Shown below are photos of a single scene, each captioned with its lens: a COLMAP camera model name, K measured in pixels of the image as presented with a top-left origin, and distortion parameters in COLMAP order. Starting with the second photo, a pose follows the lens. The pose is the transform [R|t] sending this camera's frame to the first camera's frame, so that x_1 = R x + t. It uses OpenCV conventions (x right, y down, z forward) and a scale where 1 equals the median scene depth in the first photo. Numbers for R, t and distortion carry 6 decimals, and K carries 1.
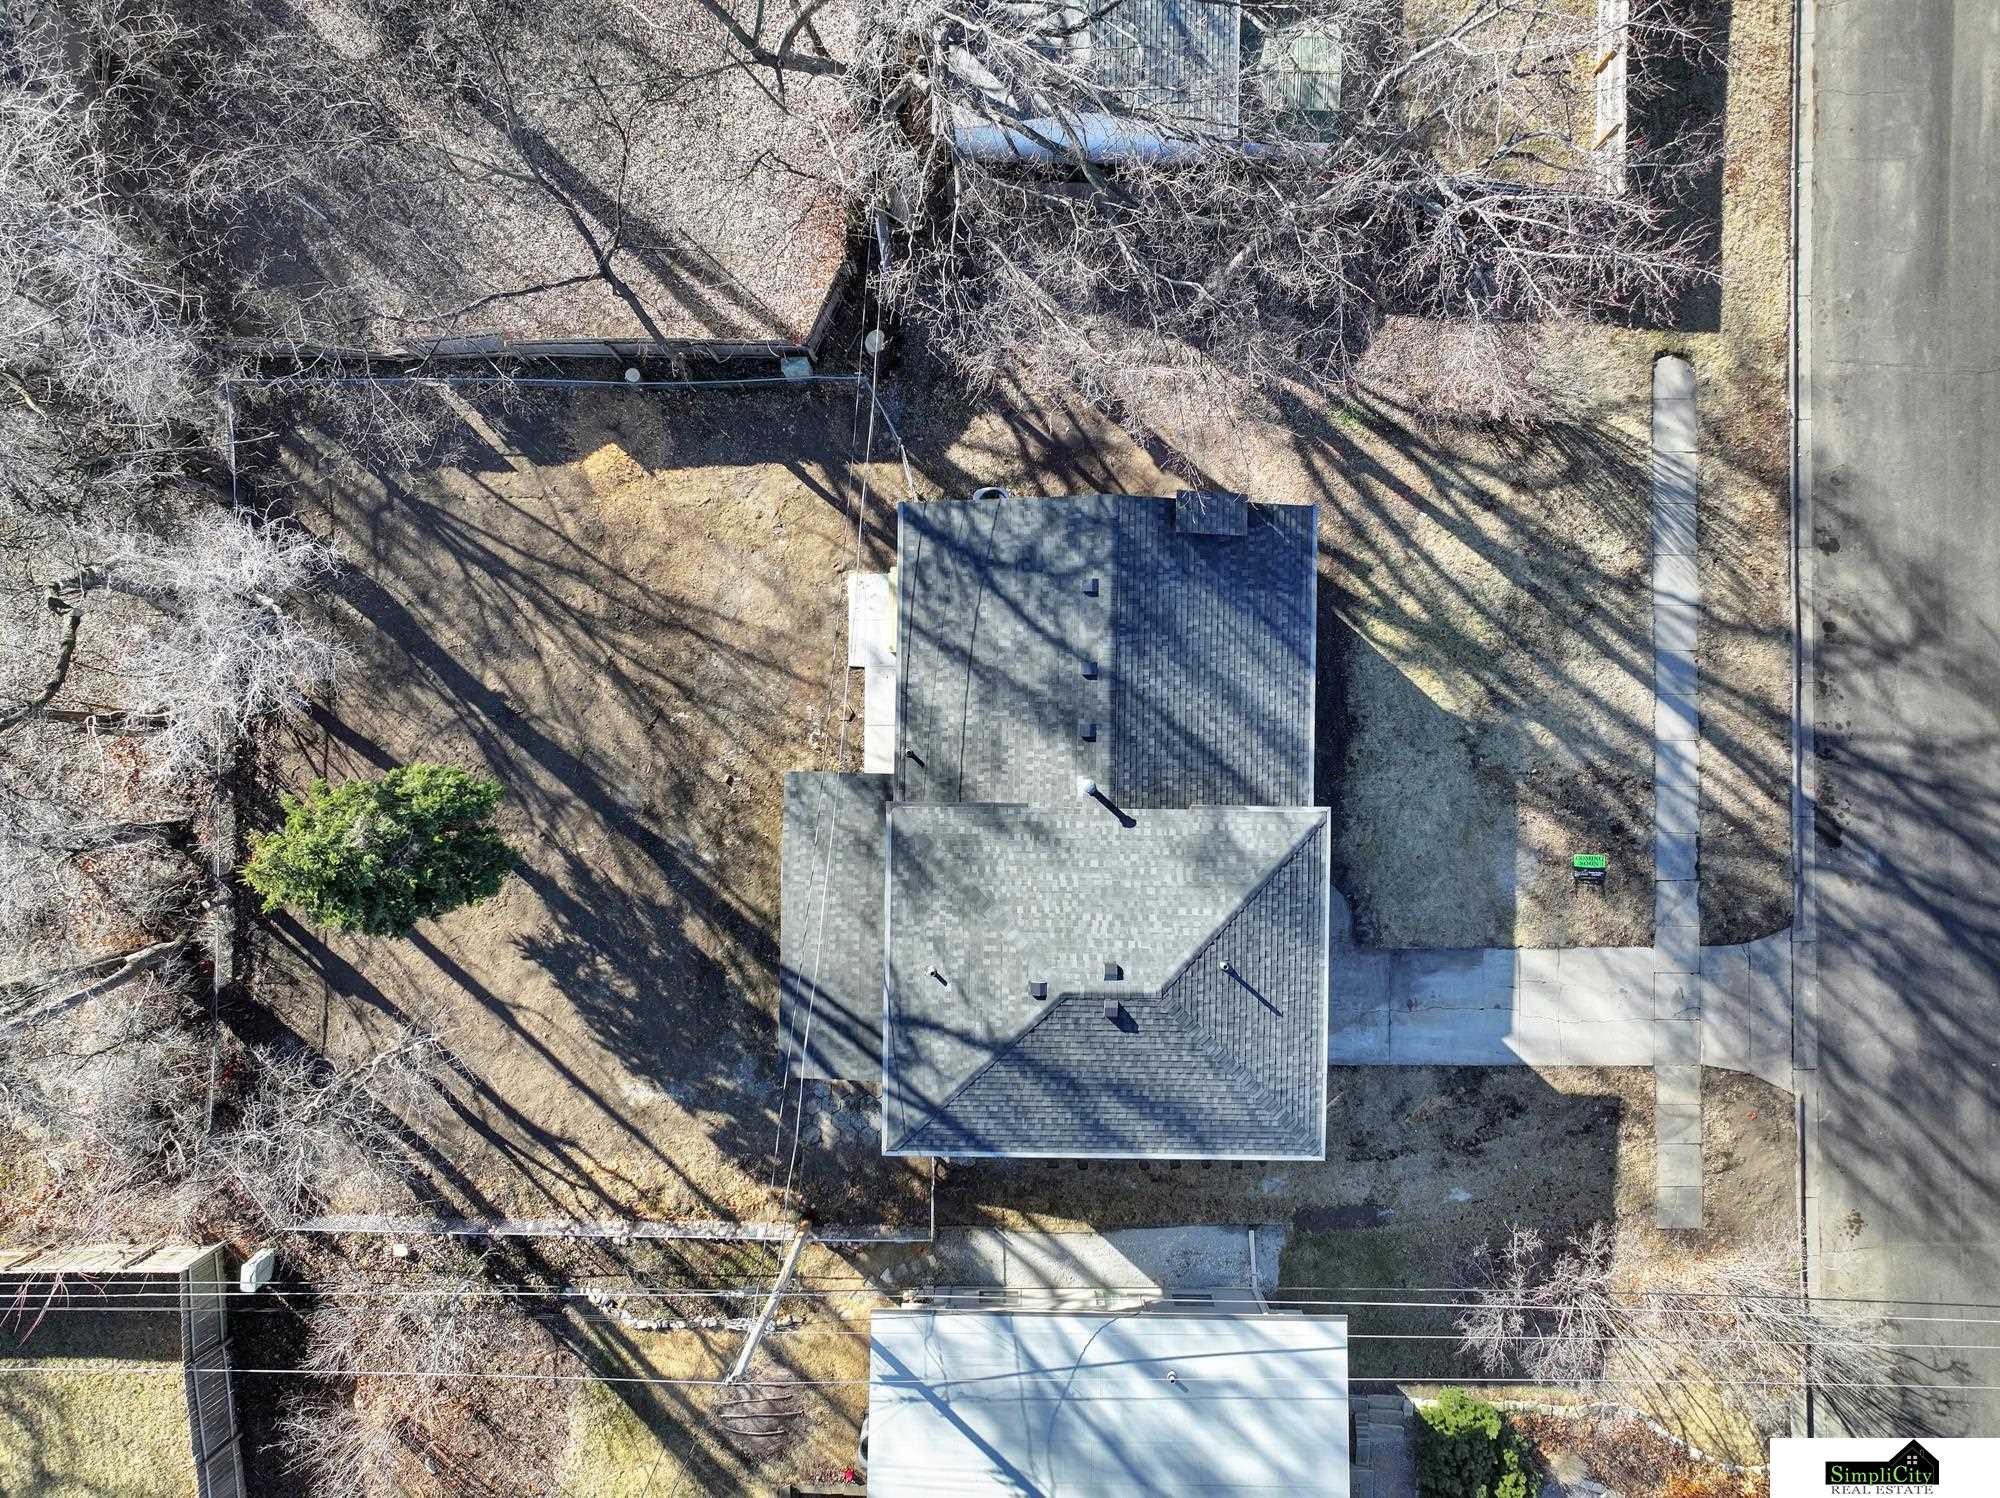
lens RADIAL K [[1425.4, 0, 1003.0], [0, 1425.4, 722.8], [0, 0, 1]] dist [0.001619, 0.007694]
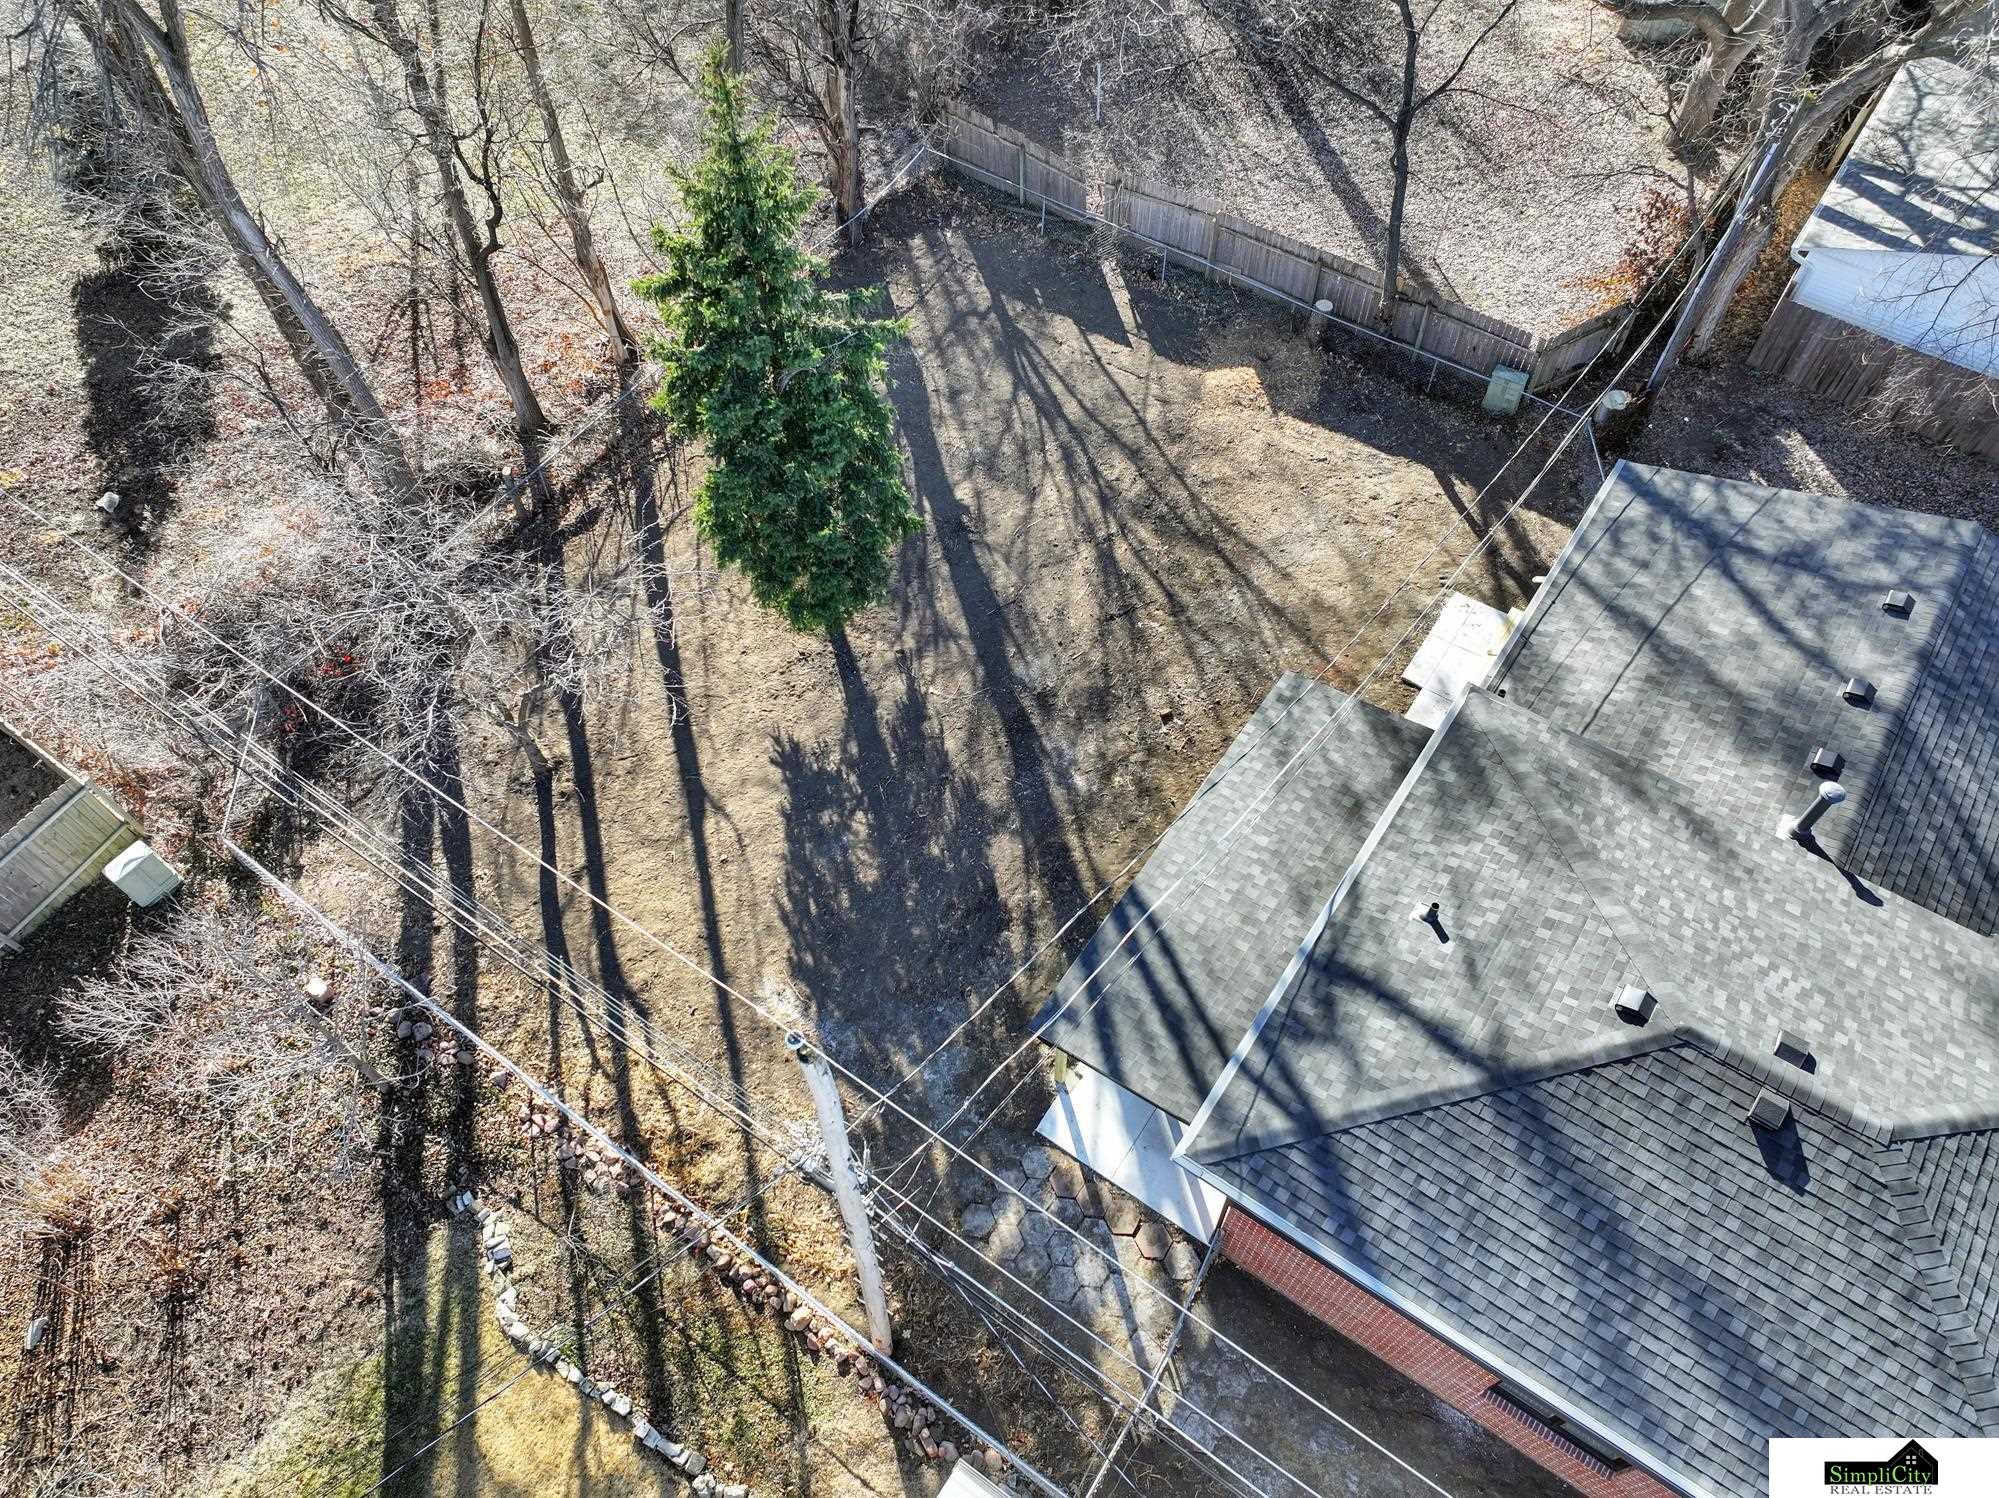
lens RADIAL K [[1394.4, 0, 999.5], [0, 1394.4, 749.0], [0, 0, 1]] dist [0.018210, -0.003378]
pose [[0.831495, 0.459161, -0.312709, -0.041683], [-0.555442, 0.697330, -0.453007, 0.403489], [0.010058, 0.550365, 0.834864, 0.446899]]
